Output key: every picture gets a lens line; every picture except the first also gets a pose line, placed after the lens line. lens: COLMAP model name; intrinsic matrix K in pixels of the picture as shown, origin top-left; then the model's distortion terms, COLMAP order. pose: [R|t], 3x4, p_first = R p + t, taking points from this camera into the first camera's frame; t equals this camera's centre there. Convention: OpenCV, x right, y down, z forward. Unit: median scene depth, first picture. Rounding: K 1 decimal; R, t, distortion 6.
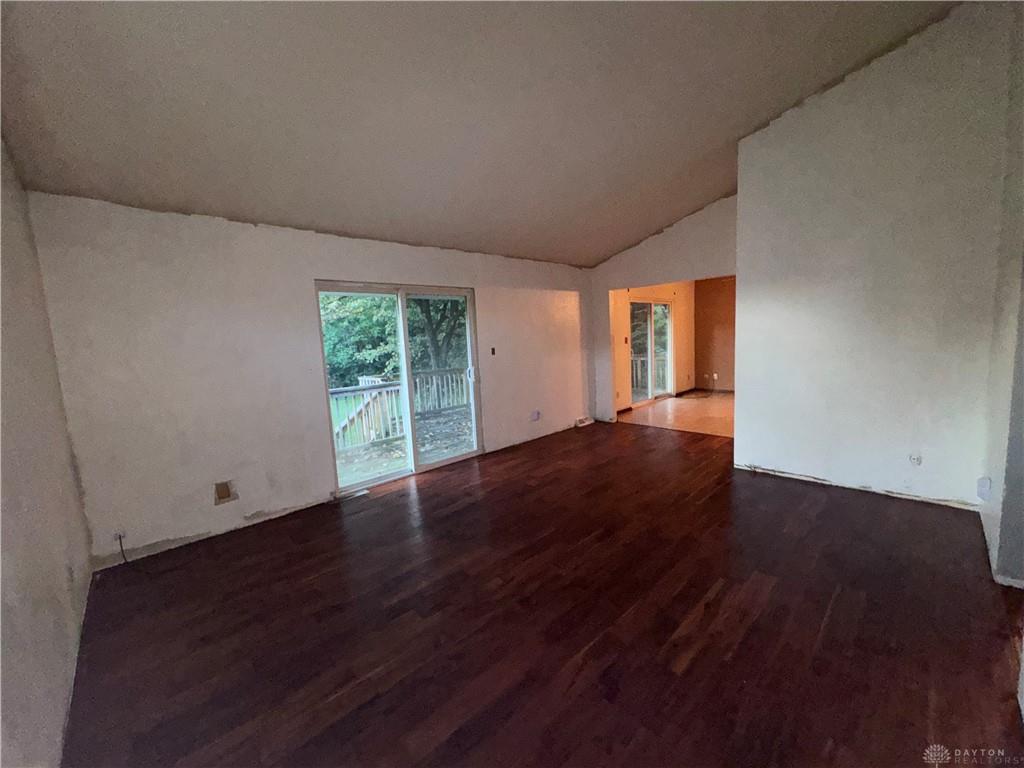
lens RADIAL K [[409.7, 0, 507.3], [0, 409.7, 384.3], [0, 0, 1]] dist [-0.003791, -0.000052]
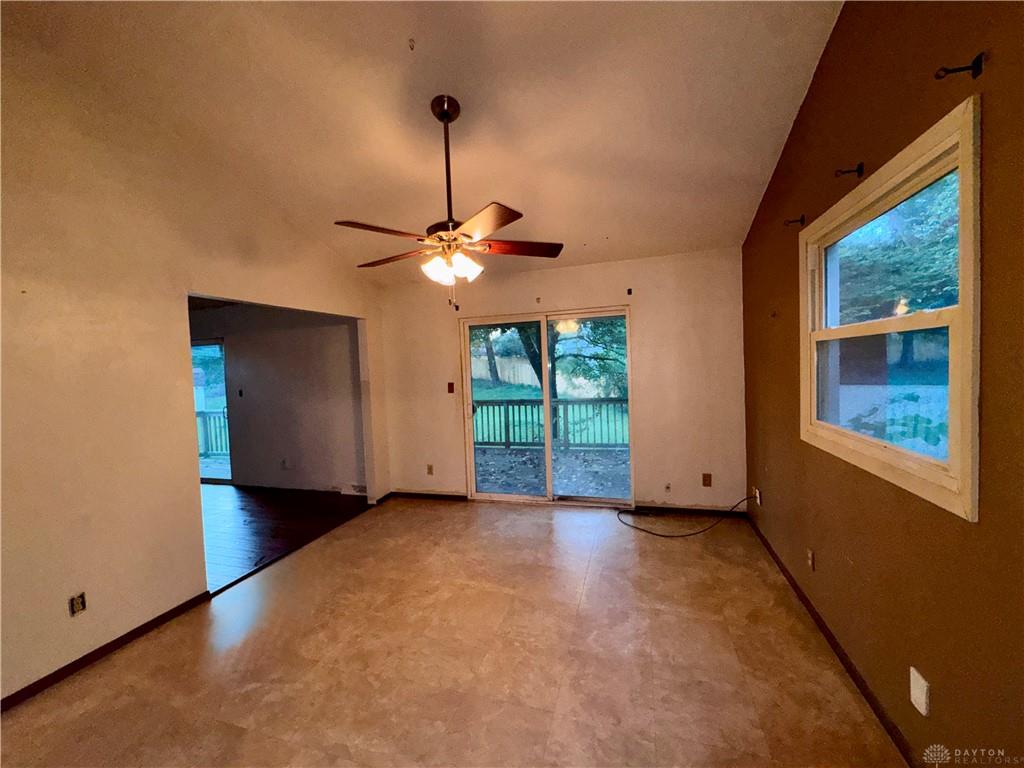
lens RADIAL K [[407.1, 0, 511.4], [0, 407.1, 381.8], [0, 0, 1]] dist [-0.003923, 0.000482]
pose [[0.494548, 0.063696, -0.866813, 1.567357], [-0.087955, 0.995859, 0.022997, -0.247322], [0.864688, 0.064868, 0.498103, 1.362217]]
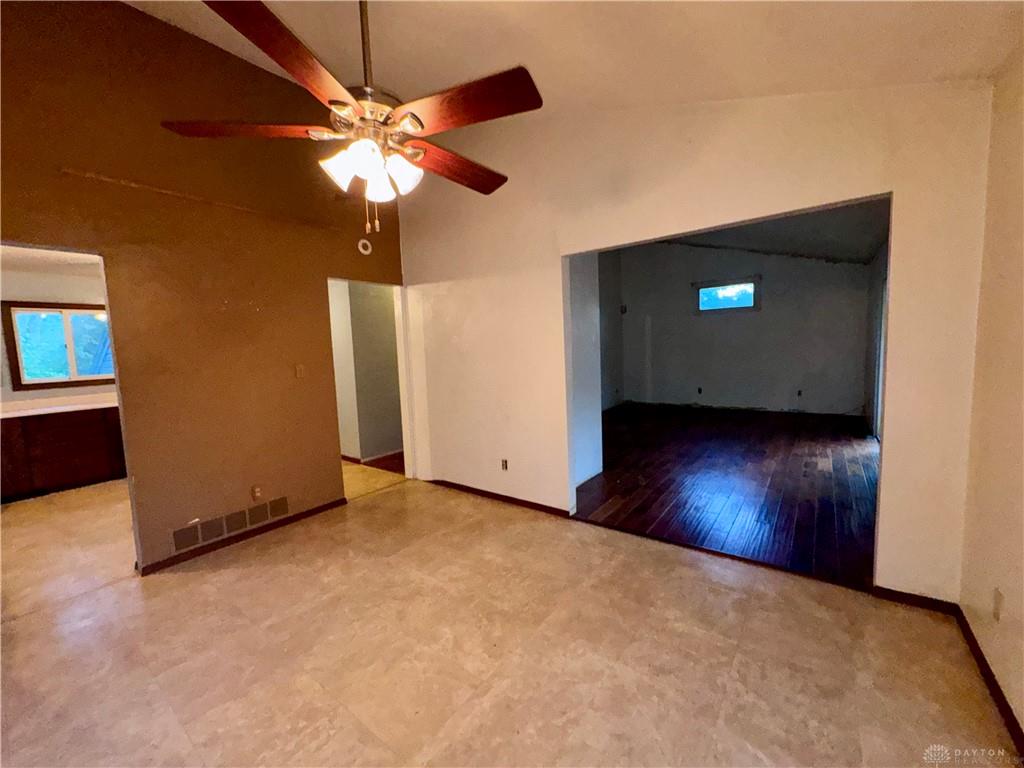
lens RADIAL K [[407.1, 0, 511.4], [0, 407.1, 381.8], [0, 0, 1]] dist [-0.003923, 0.000482]
pose [[-0.983033, 0.104701, -0.150609, 0.953598], [0.071616, 0.974997, 0.210363, -0.268688], [0.168869, 0.196008, -0.965952, 1.999744]]
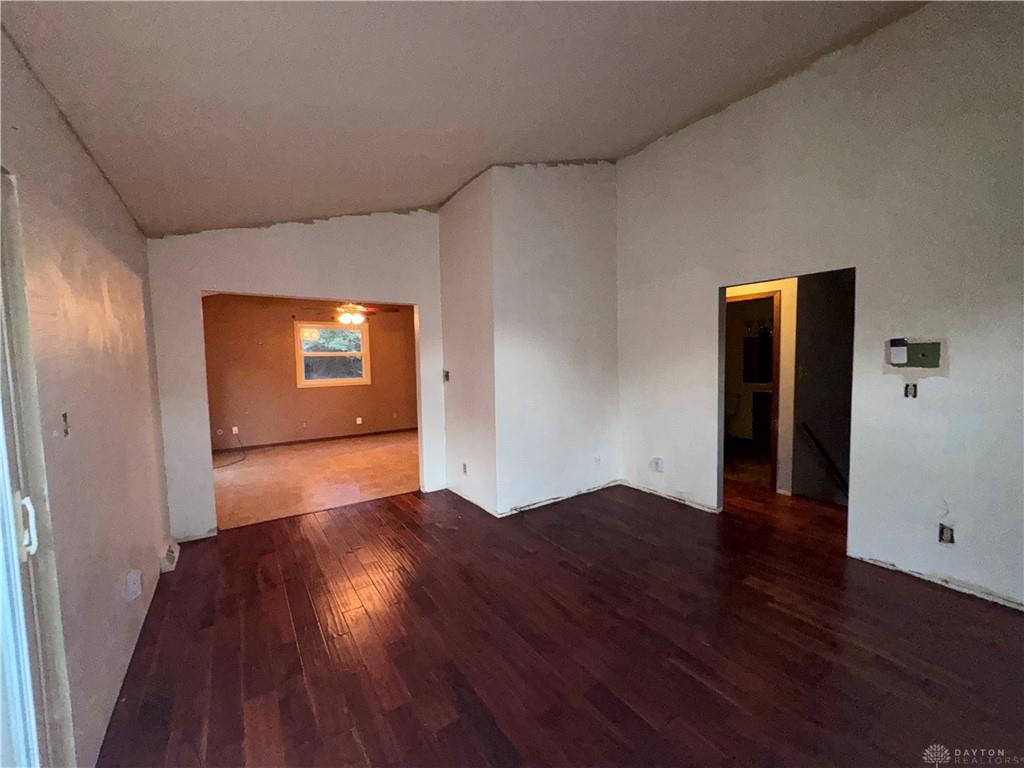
lens RADIAL K [[407.1, 0, 511.4], [0, 407.1, 381.8], [0, 0, 1]] dist [-0.003923, 0.000482]
pose [[0.158218, -0.013633, 0.987310, -0.332313], [0.125148, 0.992118, -0.006356, -0.087625], [-0.979441, 0.124565, 0.158677, 0.817163]]
